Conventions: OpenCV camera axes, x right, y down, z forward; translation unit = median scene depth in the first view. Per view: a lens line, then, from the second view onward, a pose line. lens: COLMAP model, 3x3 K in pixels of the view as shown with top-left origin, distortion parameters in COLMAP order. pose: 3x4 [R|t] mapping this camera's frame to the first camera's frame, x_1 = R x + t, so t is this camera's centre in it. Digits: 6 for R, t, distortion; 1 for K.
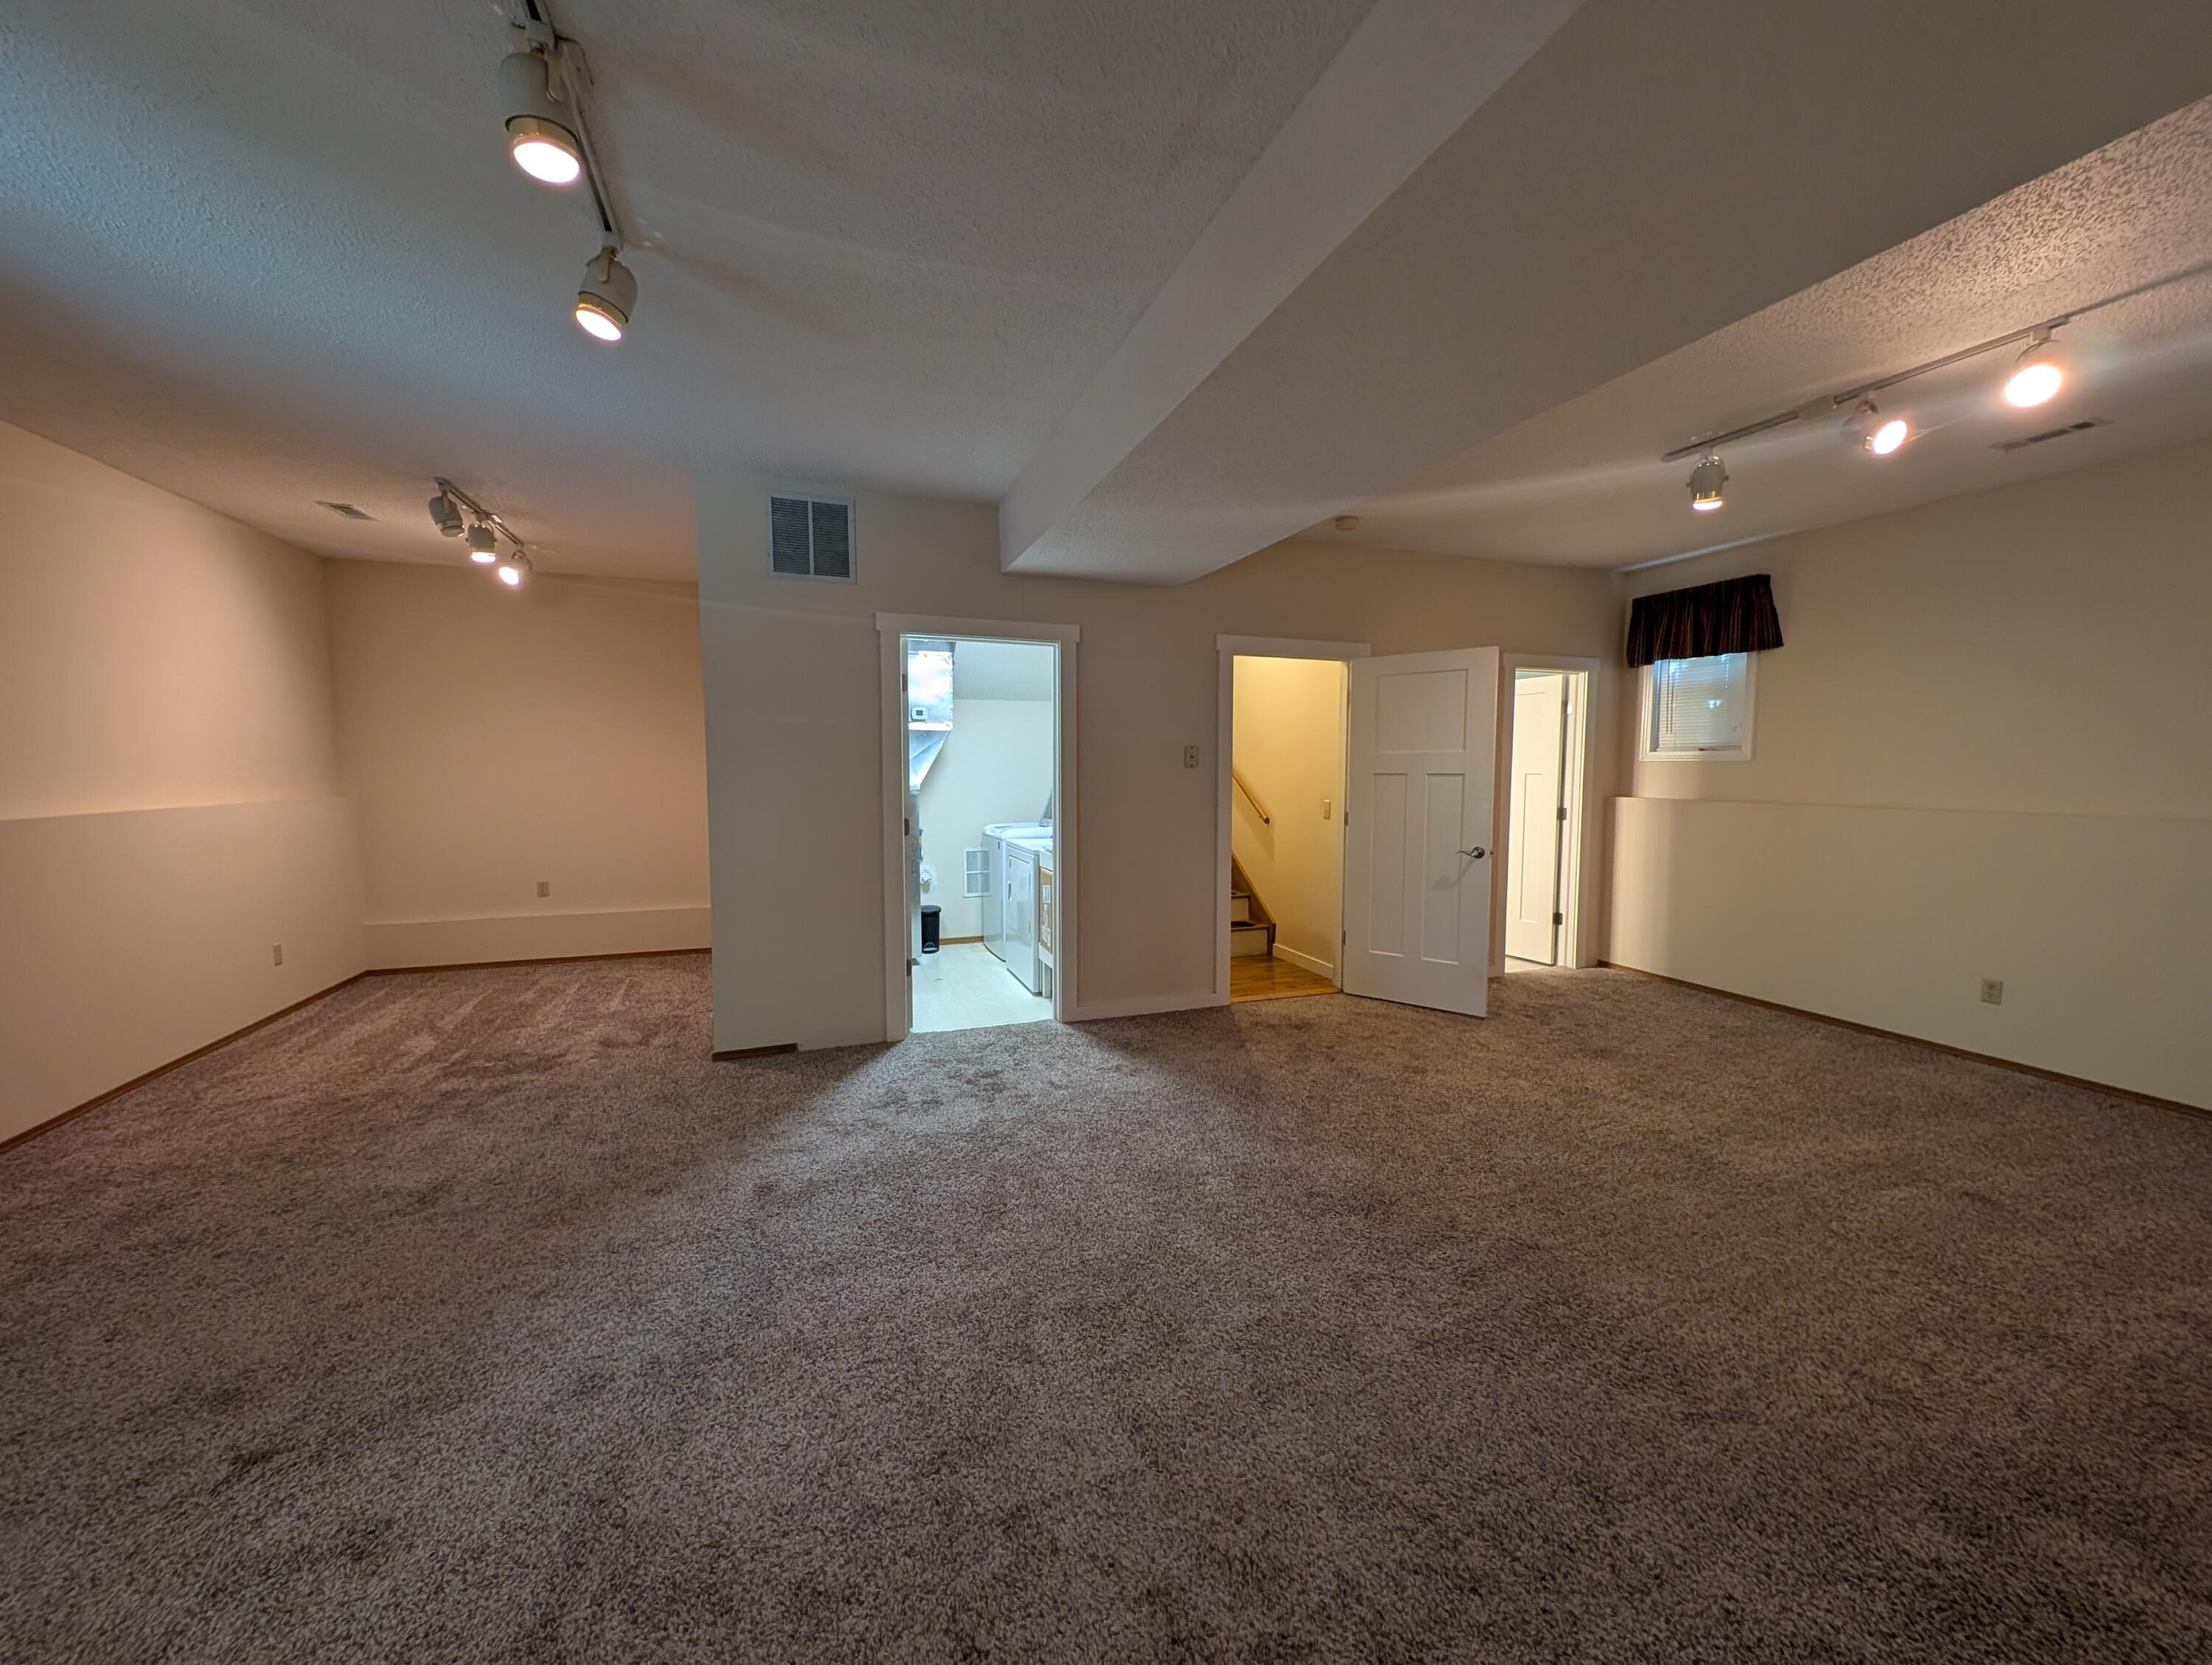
lens RADIAL K [[838.7, 0, 1099.4], [0, 838.7, 830.5], [0, 0, 1]] dist [0.000437, -0.000044]
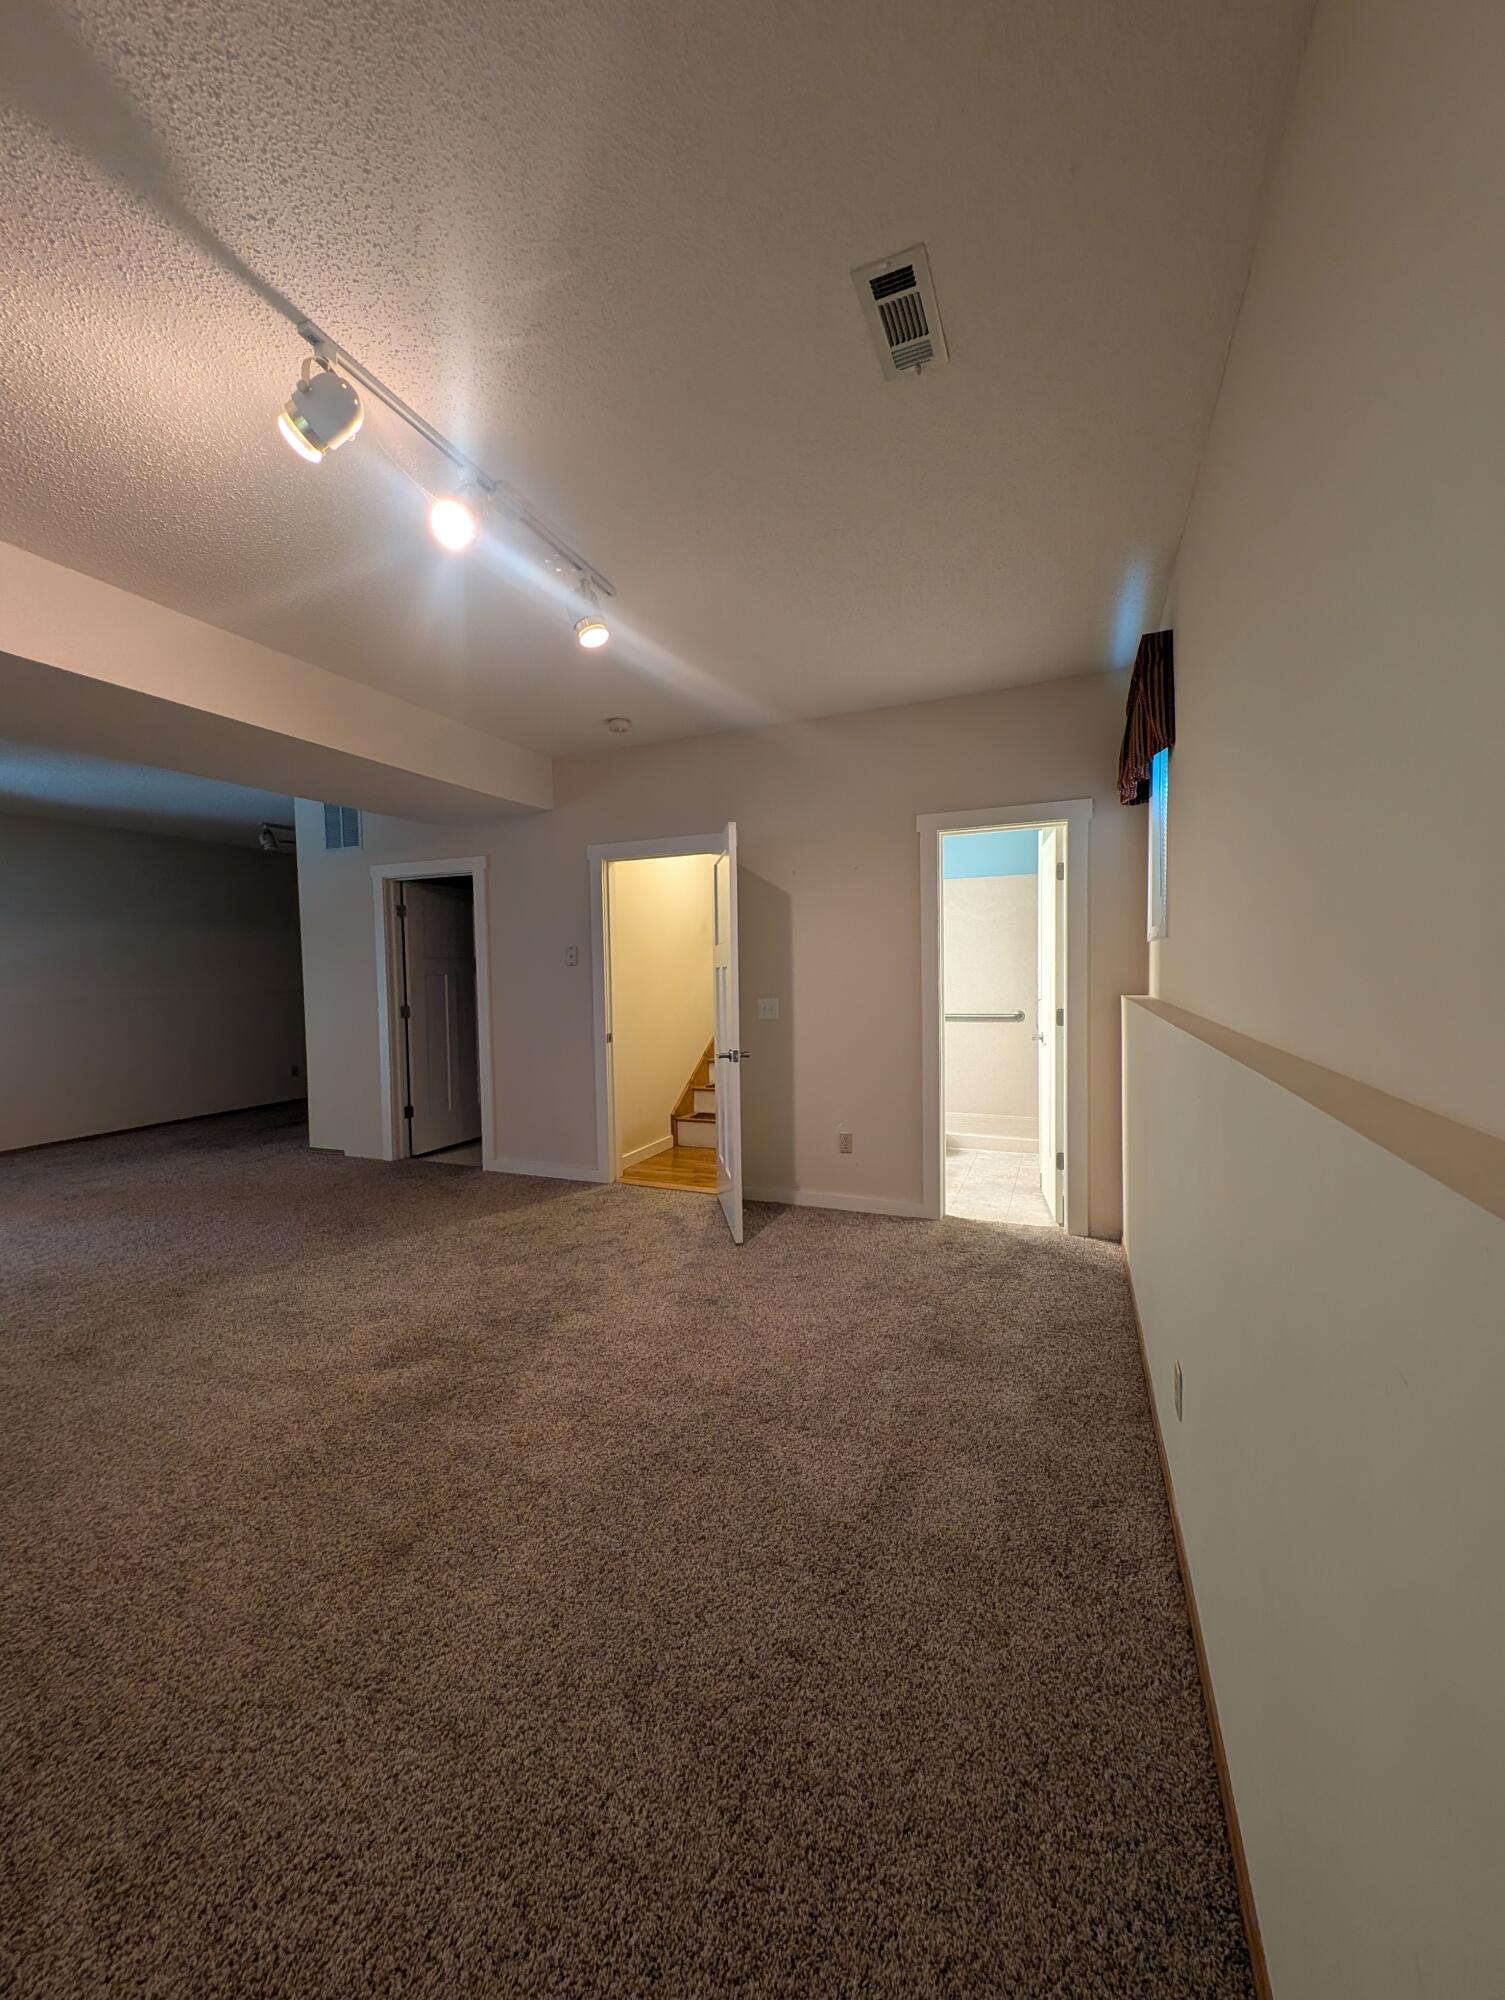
lens RADIAL K [[758.3, 0, 753.0], [0, 758.3, 1000.3], [0, 0, 1]] dist [0.000437, -0.000044]
pose [[0.733507, 0.009505, -0.679615, 0.974645], [-0.035112, 0.999097, -0.023923, -0.012303], [0.678774, 0.041410, 0.733179, 0.407991]]
